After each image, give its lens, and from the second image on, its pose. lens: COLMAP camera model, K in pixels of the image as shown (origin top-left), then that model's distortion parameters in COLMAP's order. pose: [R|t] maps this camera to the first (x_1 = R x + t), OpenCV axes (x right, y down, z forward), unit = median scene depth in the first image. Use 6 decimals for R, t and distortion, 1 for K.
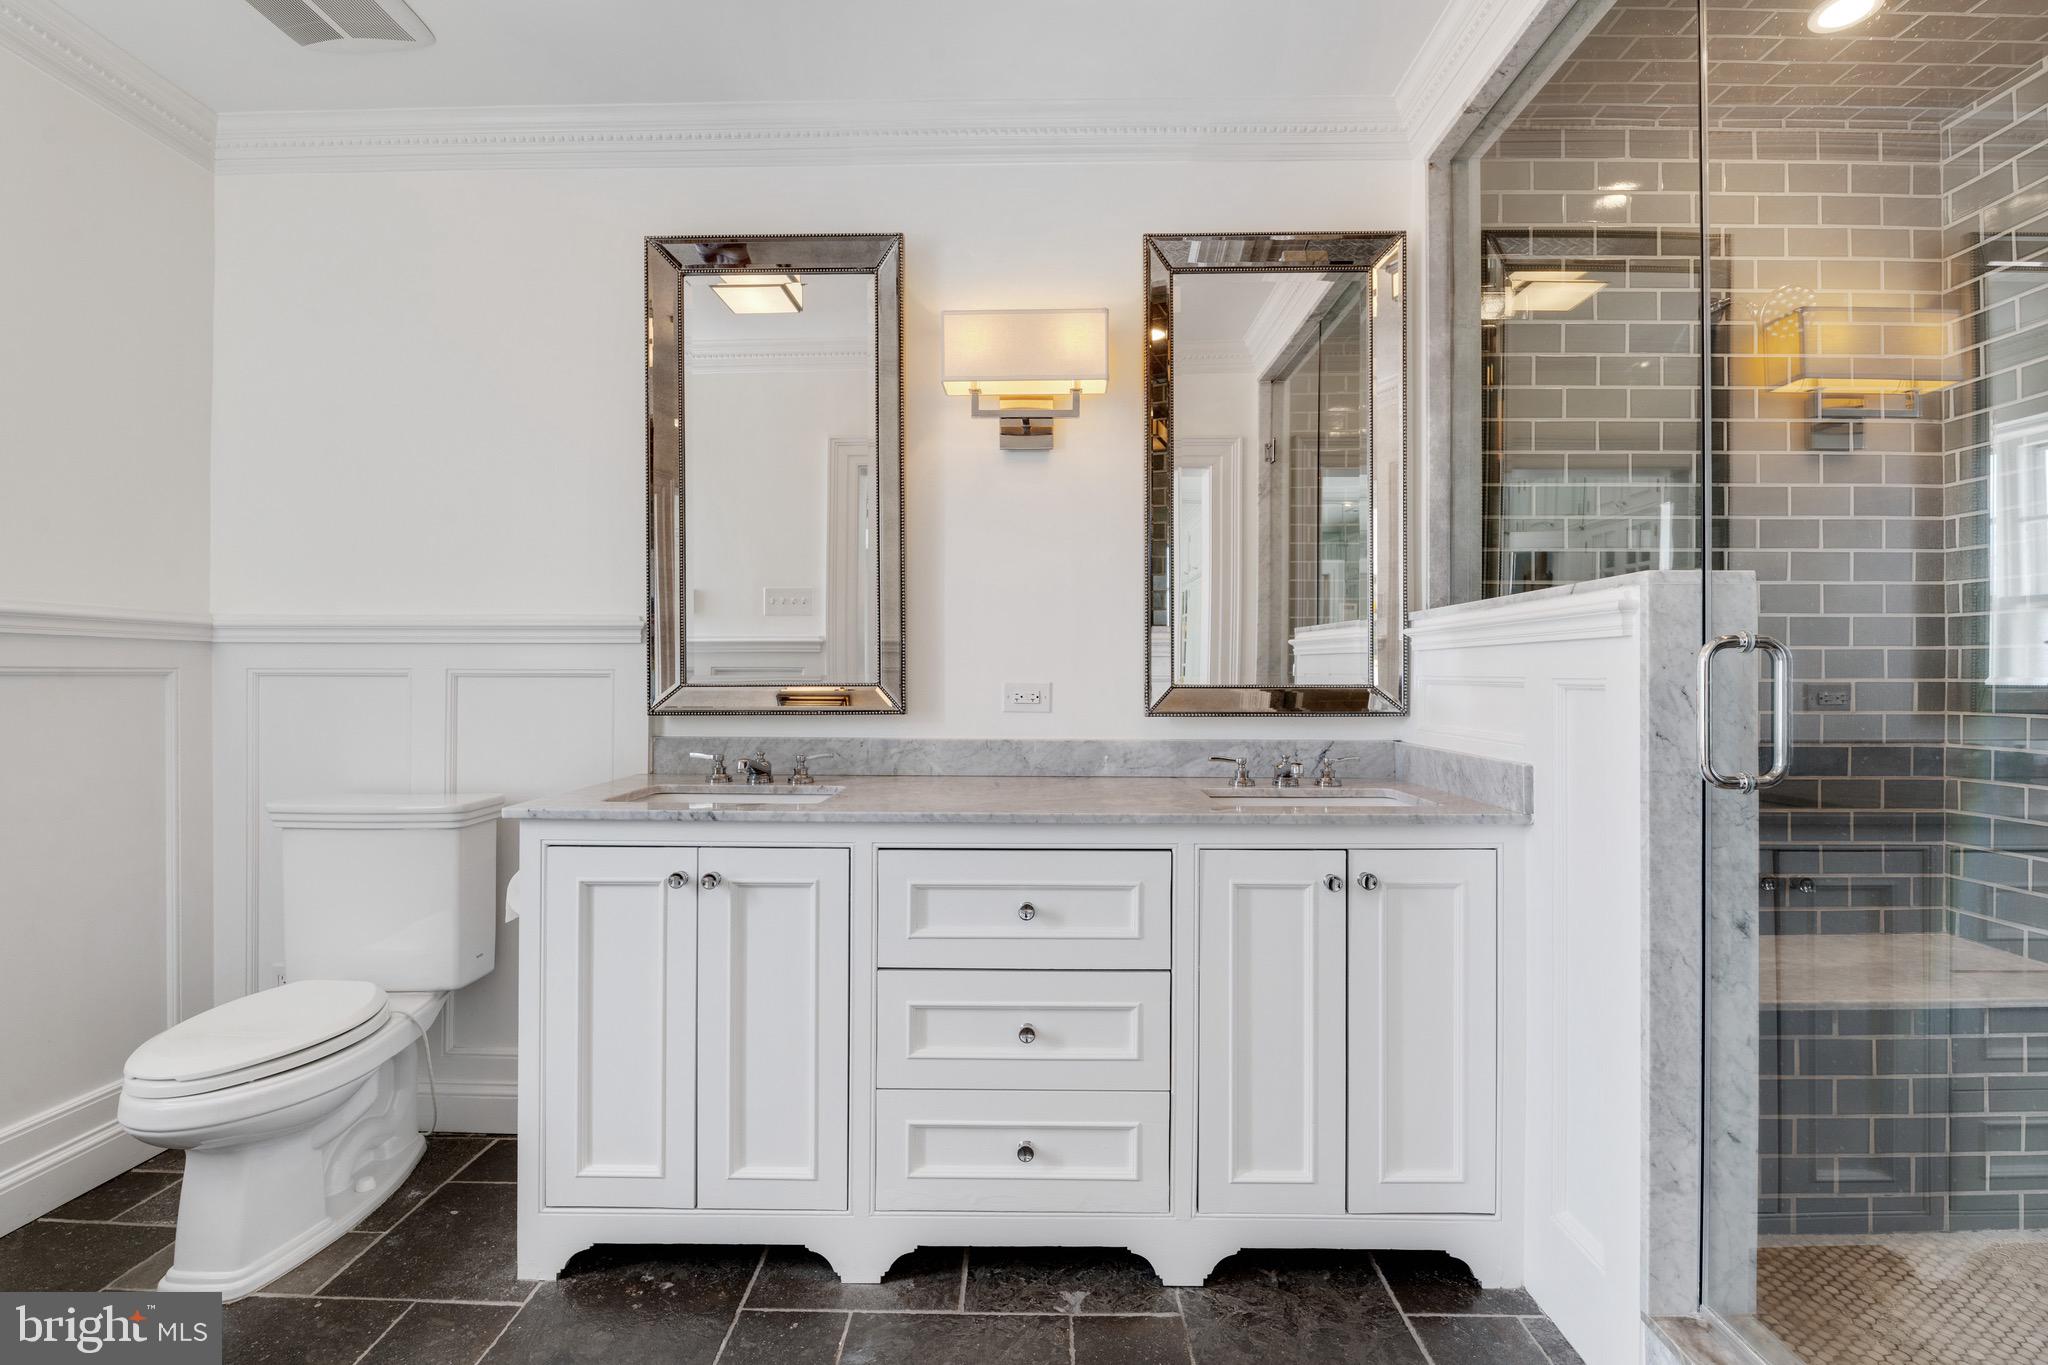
lens RADIAL K [[926.9, 0, 1021.9], [0, 926.9, 676.5], [0, 0, 1]] dist [-0.007546, -0.005155]
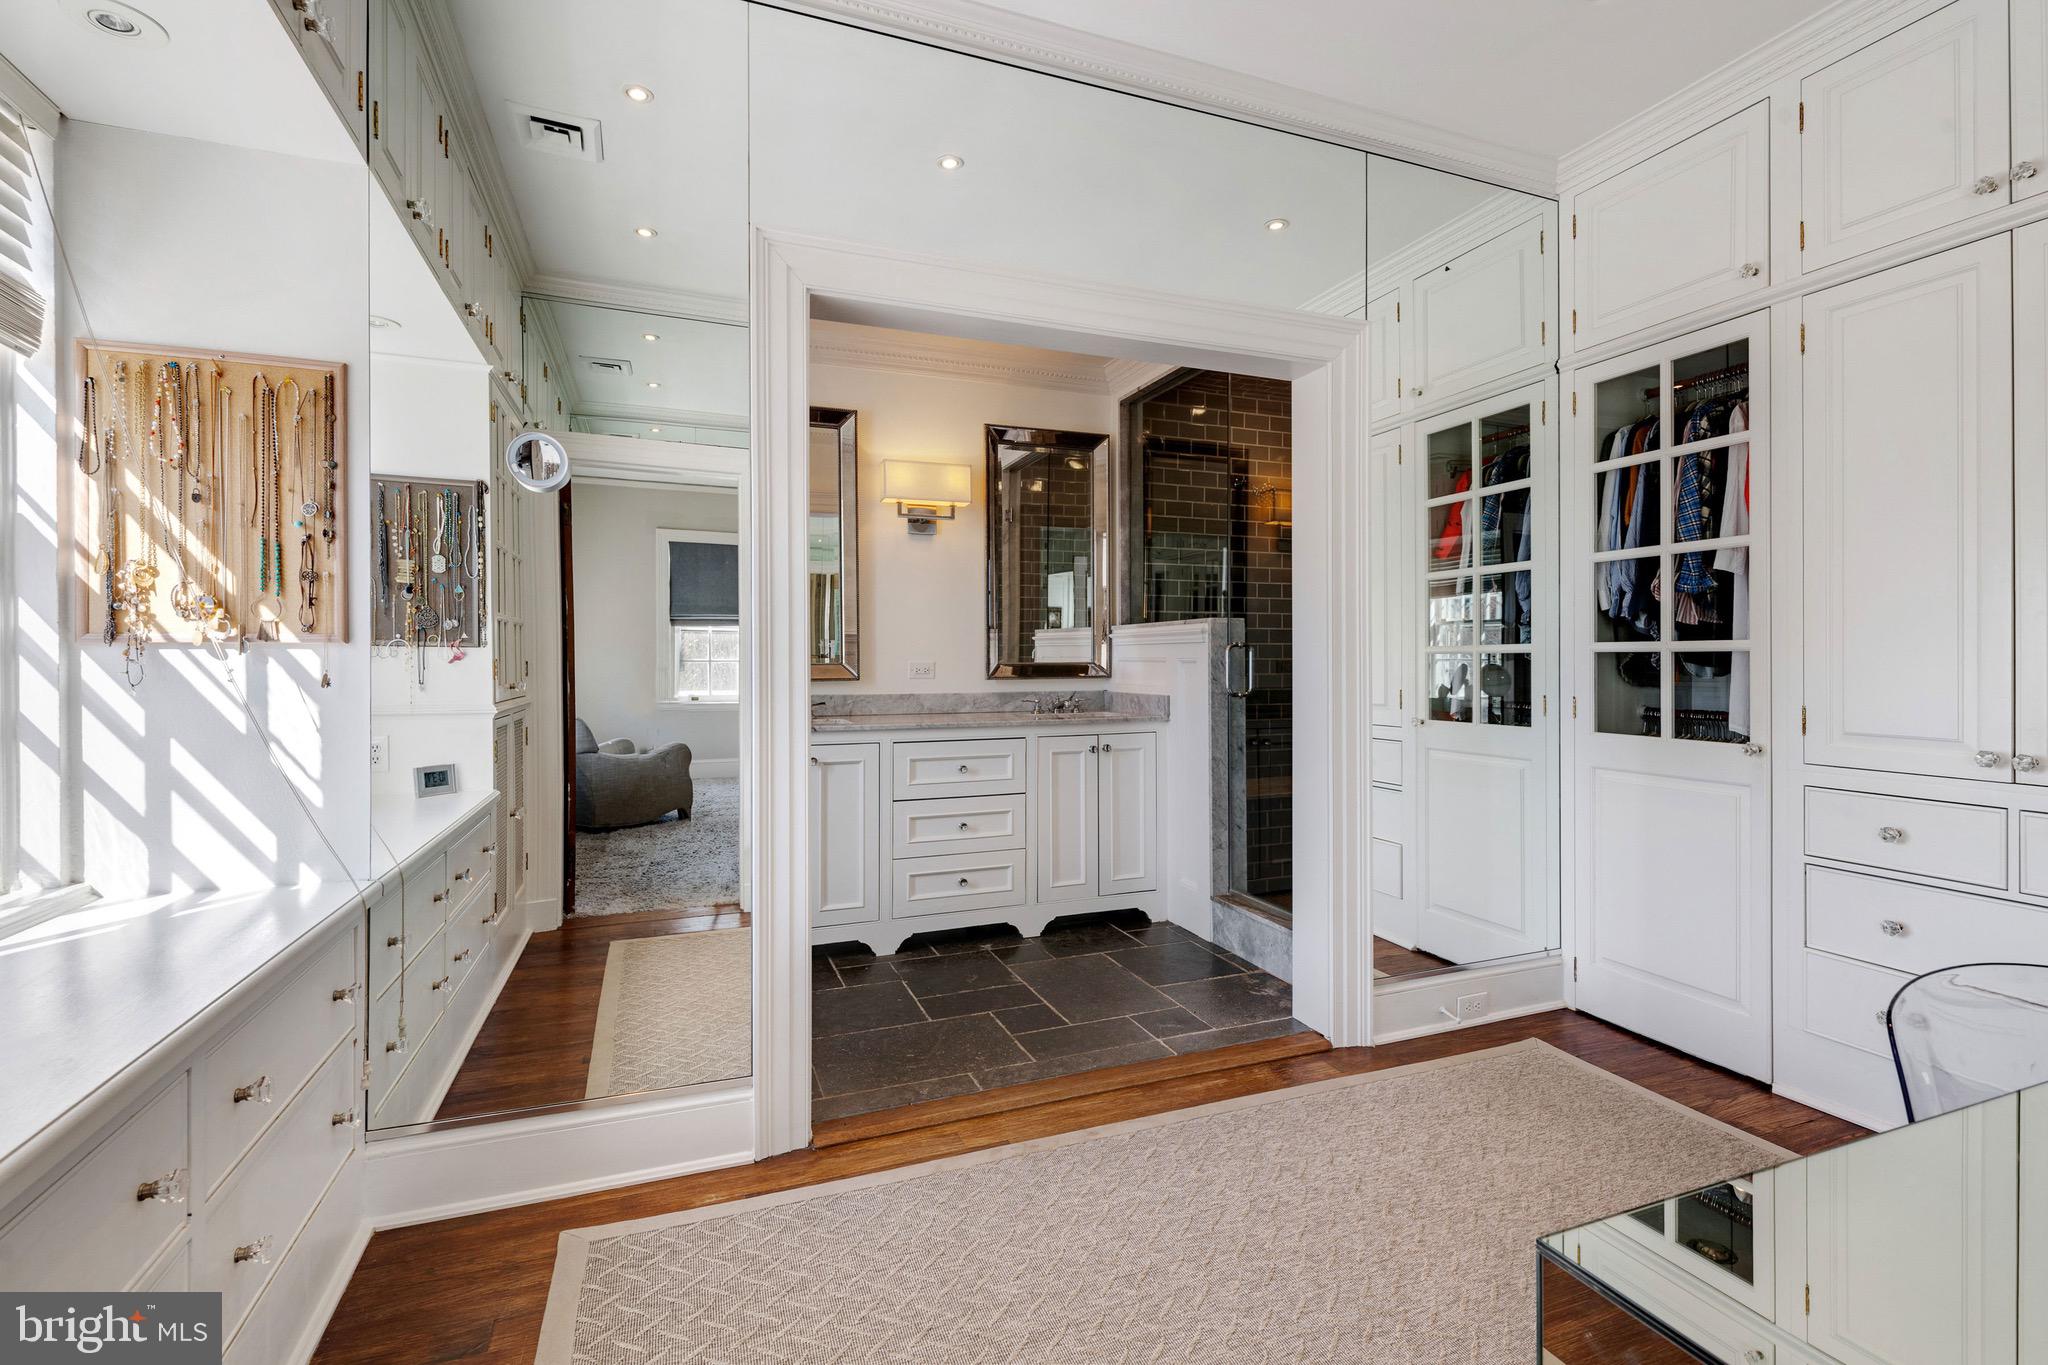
lens RADIAL K [[926.9, 0, 1024.8], [0, 926.9, 670.4], [0, 0, 1]] dist [-0.007546, -0.005155]
pose [[0.925264, -0.008442, 0.379229, -0.625537], [0.004017, 0.999914, 0.012458, 0.001352], [-0.379302, -0.010004, 0.925219, -0.954197]]
